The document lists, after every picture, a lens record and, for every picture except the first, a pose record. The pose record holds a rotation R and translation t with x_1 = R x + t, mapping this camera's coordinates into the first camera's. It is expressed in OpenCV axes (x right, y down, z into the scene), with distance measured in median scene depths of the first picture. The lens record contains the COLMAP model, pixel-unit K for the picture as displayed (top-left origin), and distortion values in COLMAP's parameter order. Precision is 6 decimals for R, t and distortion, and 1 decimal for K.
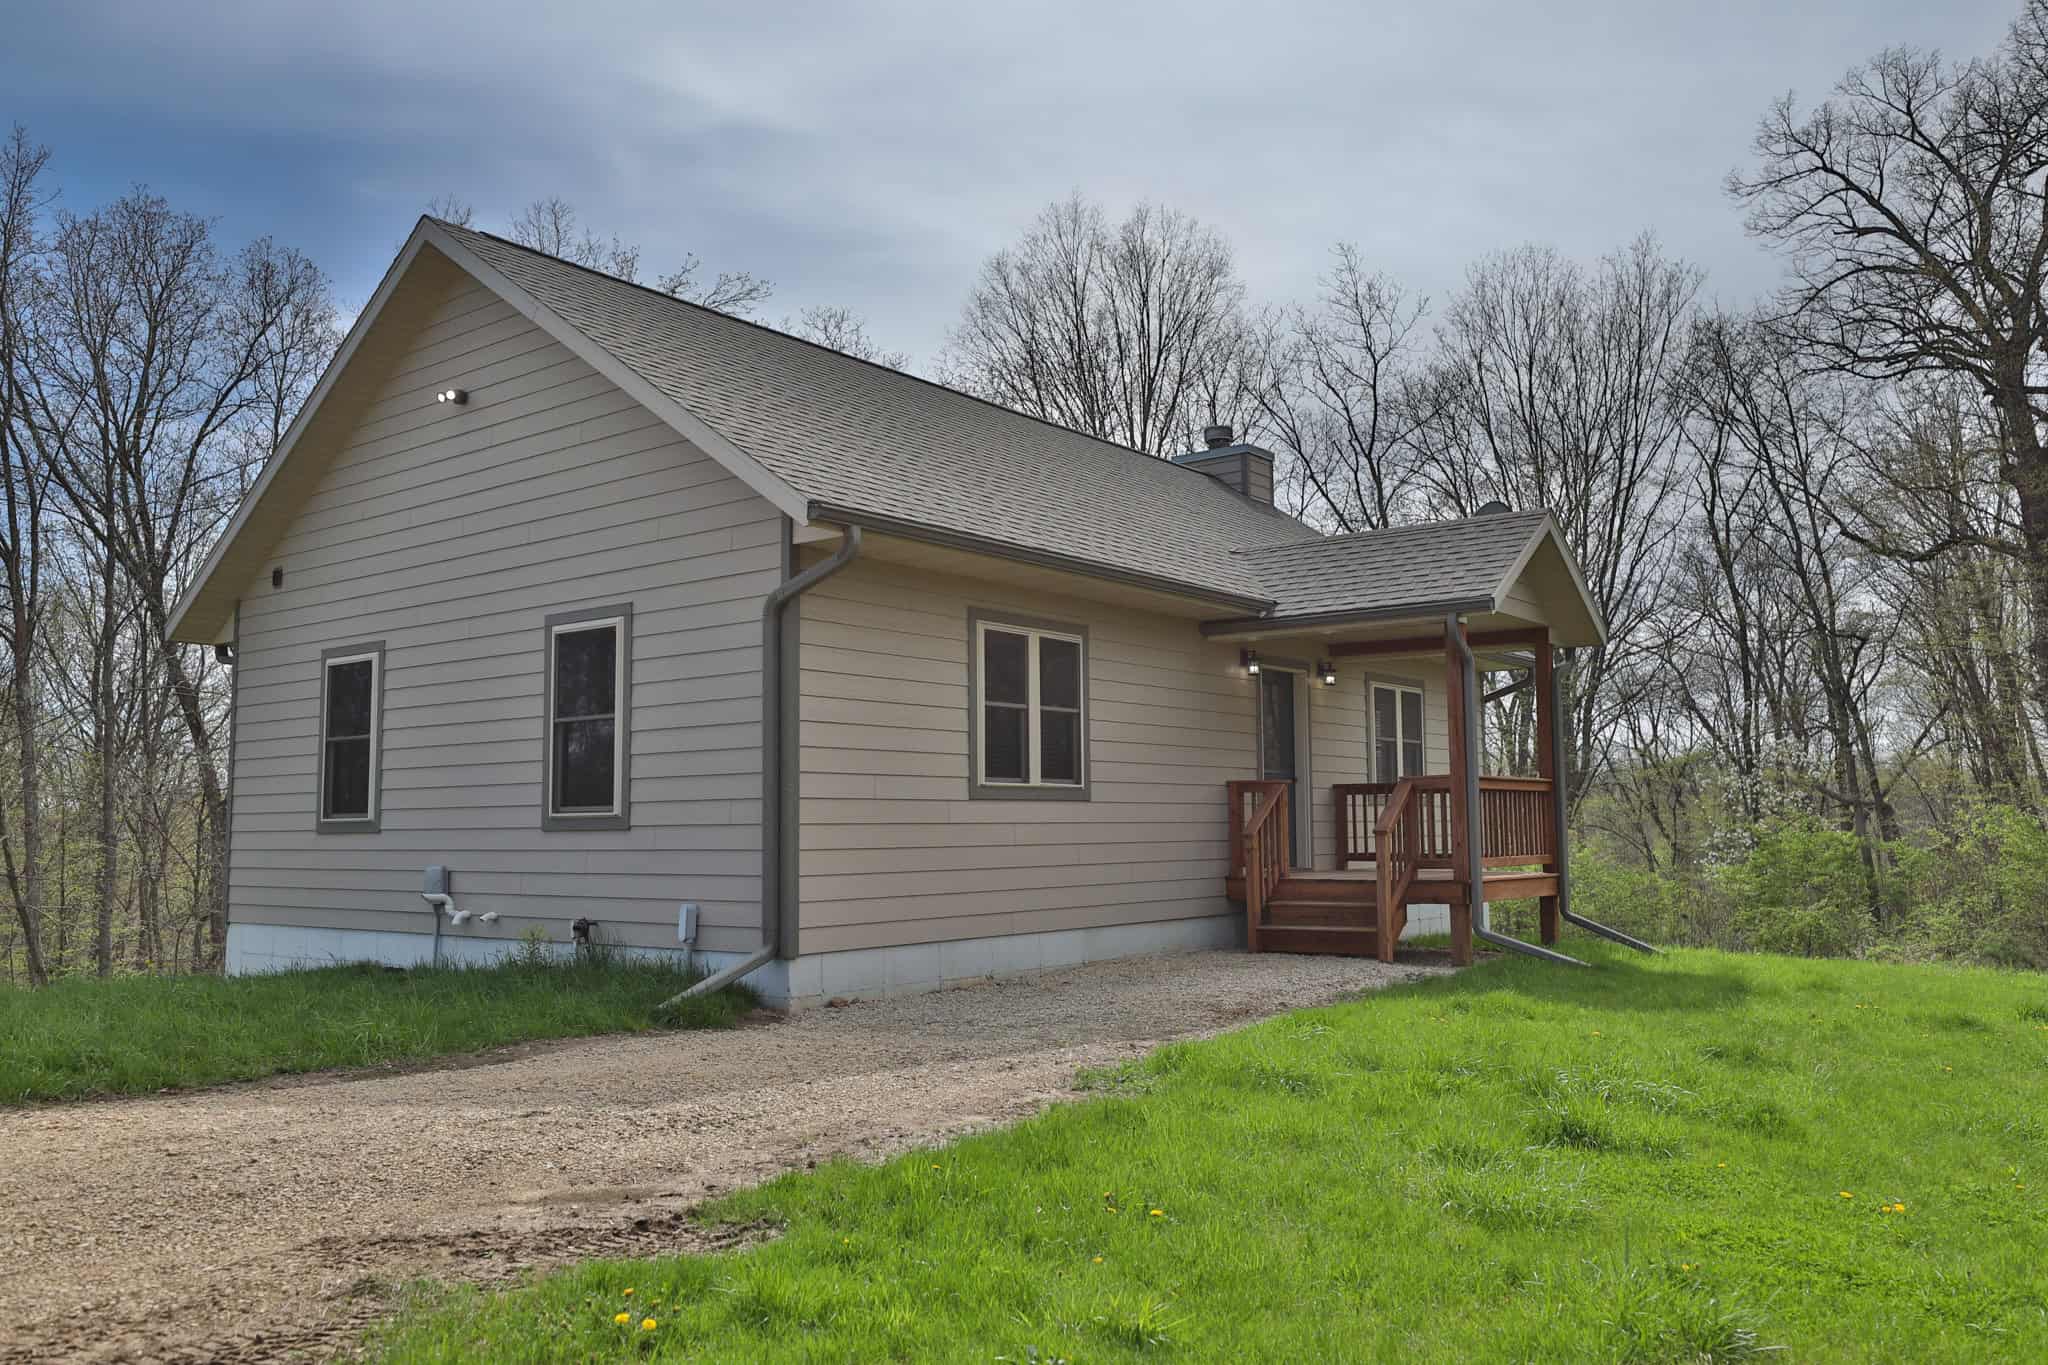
lens RADIAL K [[1546.5, 0, 1024.0], [0, 1546.5, 682.5], [0, 0, 1]] dist [0.000346, 0.000124]
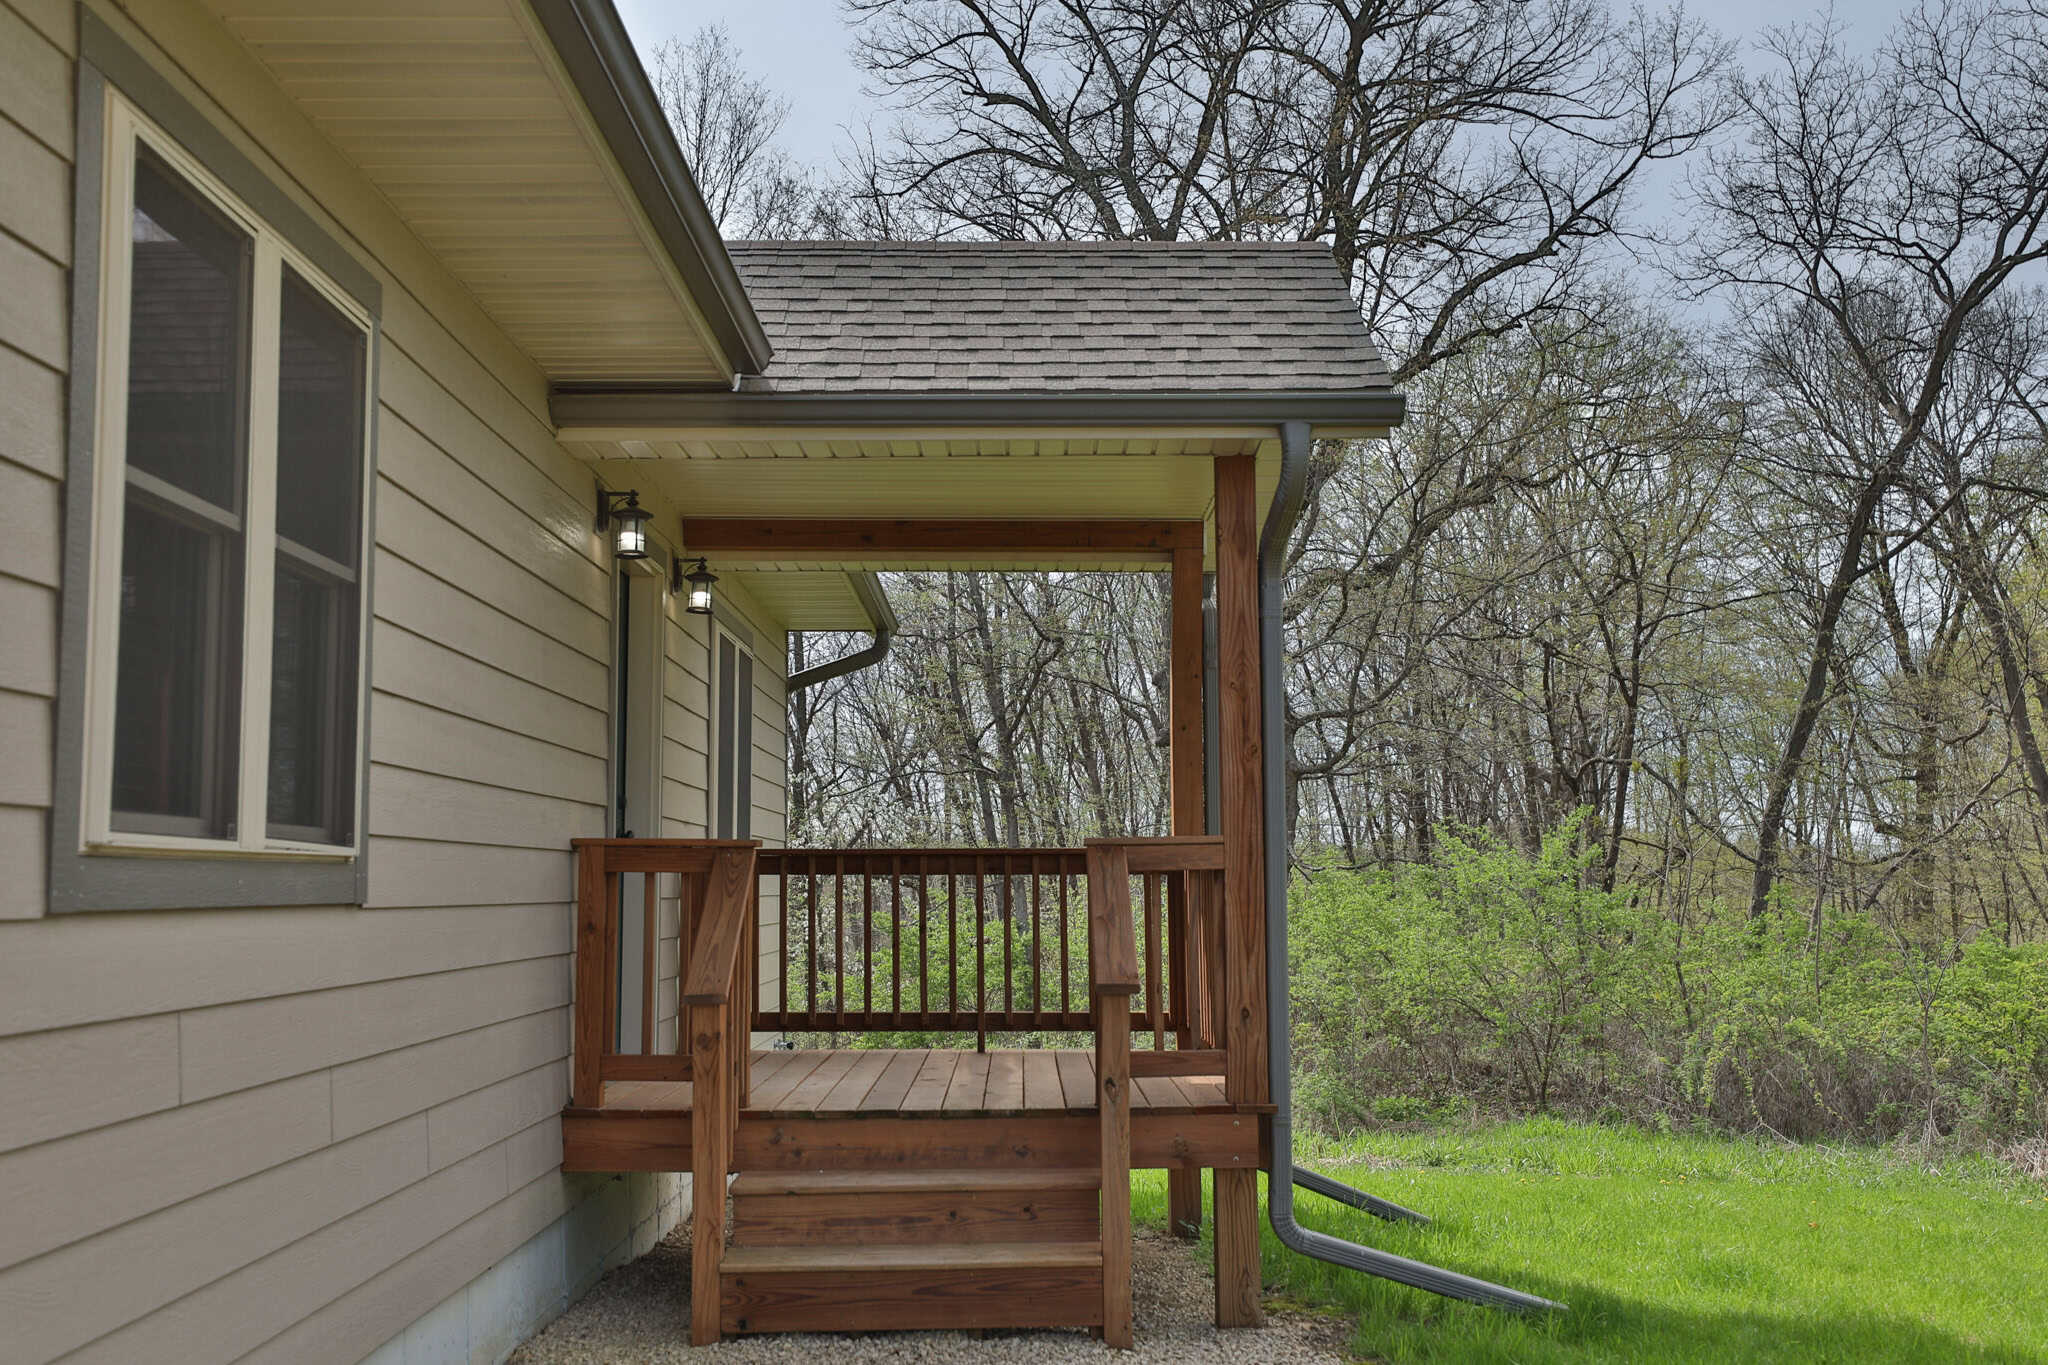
lens RADIAL K [[2063.7, 0, 1024.0], [0, 2063.7, 682.5], [0, 0, 1]] dist [0.062011, 0.005195]
pose [[0.787576, 0.065774, 0.612698, -0.093804], [-0.060082, 0.997746, -0.029879, 0.040205], [-0.613282, -0.013280, 0.789752, 0.627698]]
